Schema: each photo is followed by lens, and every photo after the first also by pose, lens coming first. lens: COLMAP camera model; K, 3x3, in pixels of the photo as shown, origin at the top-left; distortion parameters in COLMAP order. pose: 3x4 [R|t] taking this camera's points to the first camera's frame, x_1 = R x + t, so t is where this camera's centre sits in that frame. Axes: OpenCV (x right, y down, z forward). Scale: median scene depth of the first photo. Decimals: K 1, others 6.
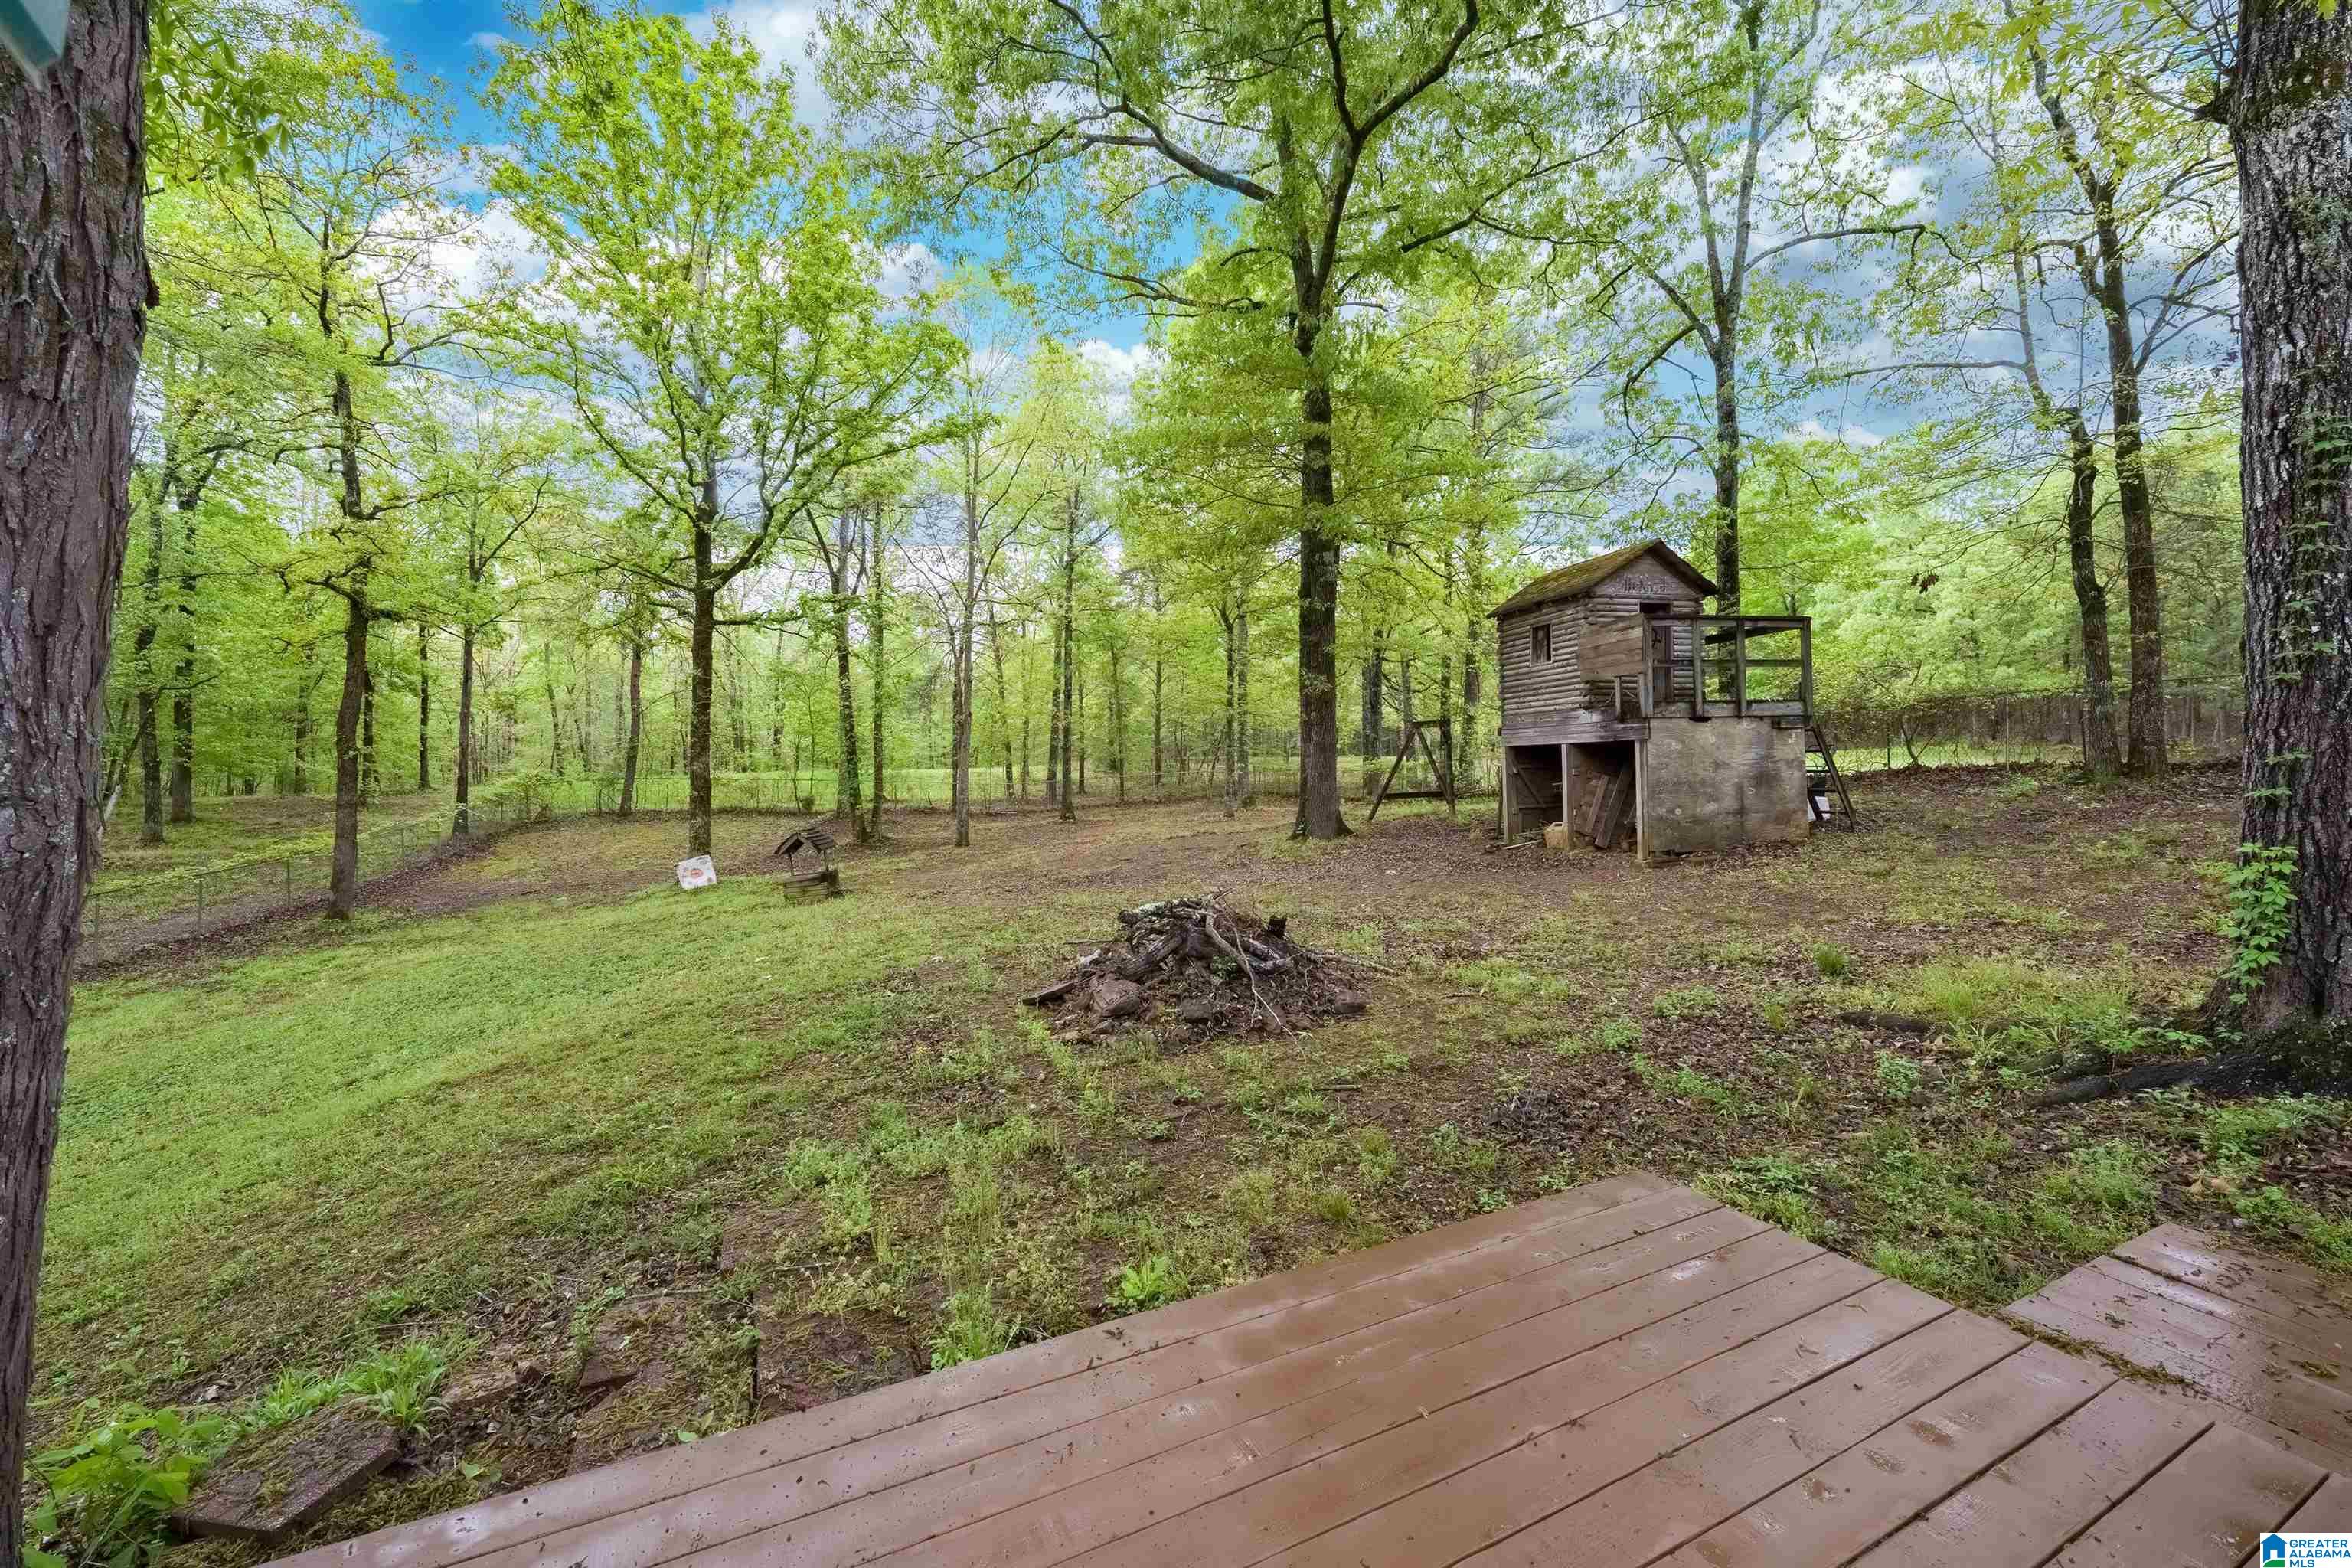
lens RADIAL K [[974.3, 0, 1176.0], [0, 974.3, 784.0], [0, 0, 1]] dist [0.000196, 0.000014]
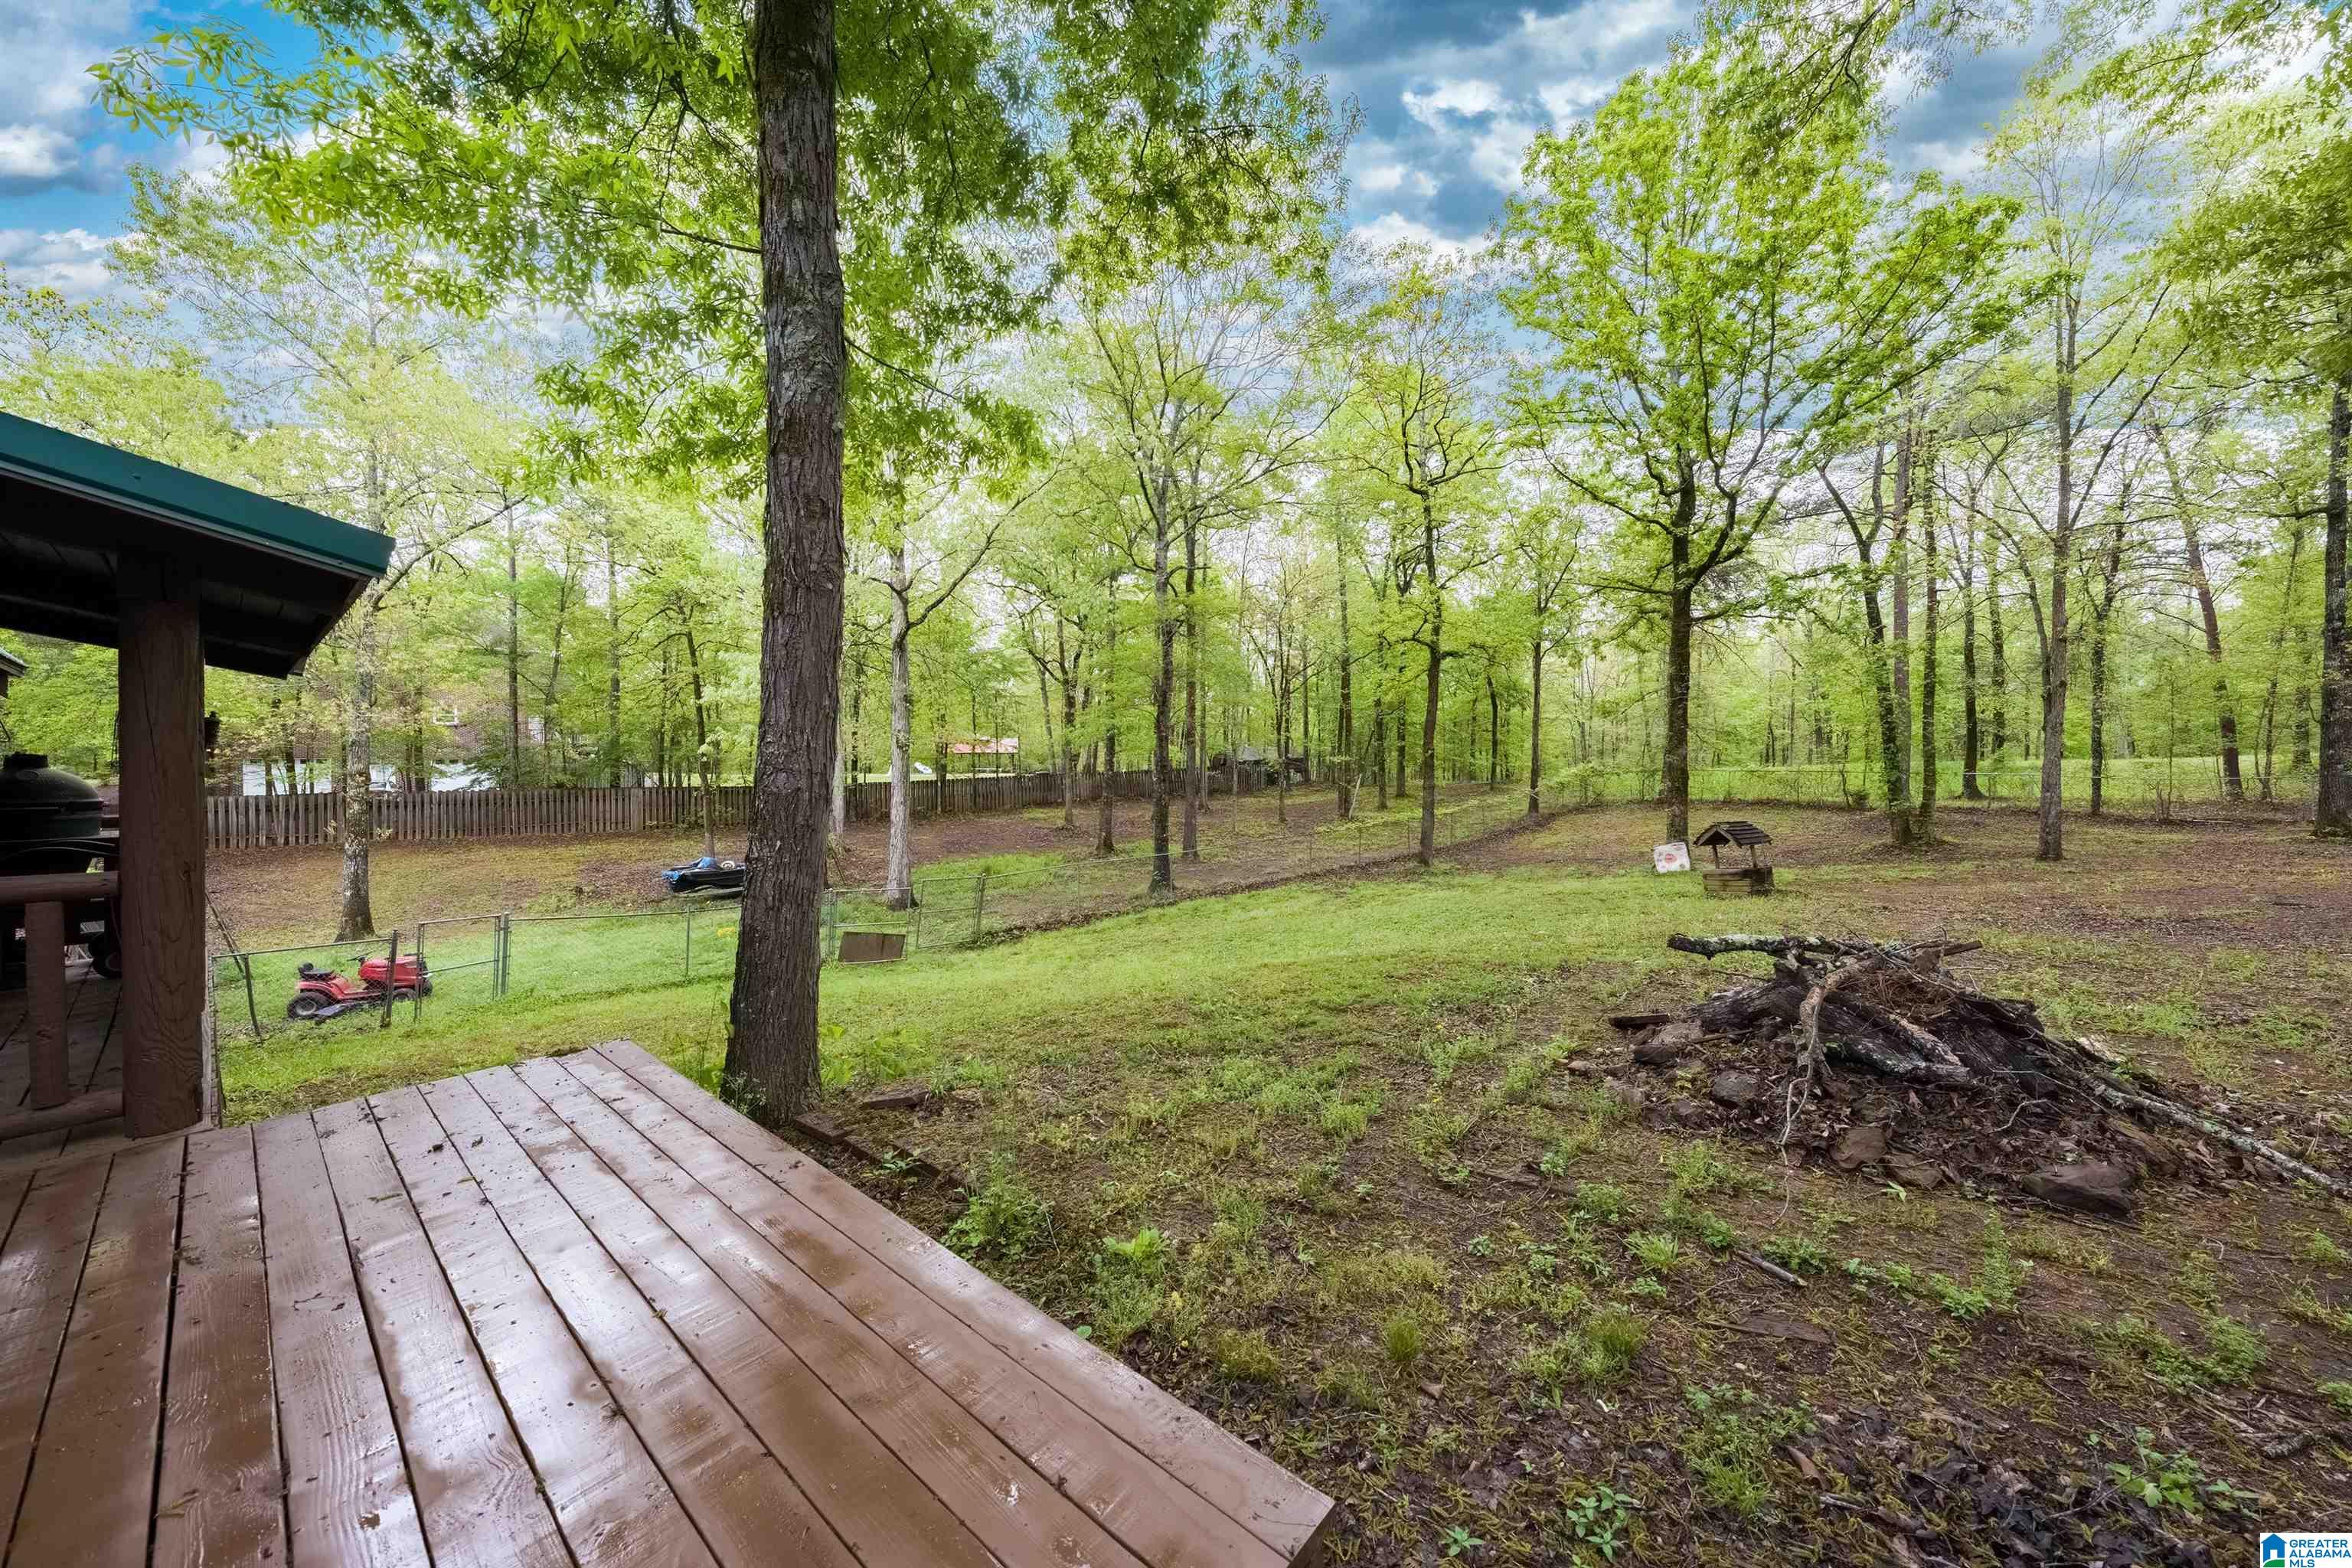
lens RADIAL K [[846.4, 0, 1176.0], [0, 846.4, 784.0], [0, 0, 1]] dist [0.000448, 0.000059]
pose [[0.345777, 0.013374, -0.938221, 0.188910], [-0.006196, 0.999909, 0.011970, 0.001858], [0.938296, 0.001674, 0.345828, 0.166324]]
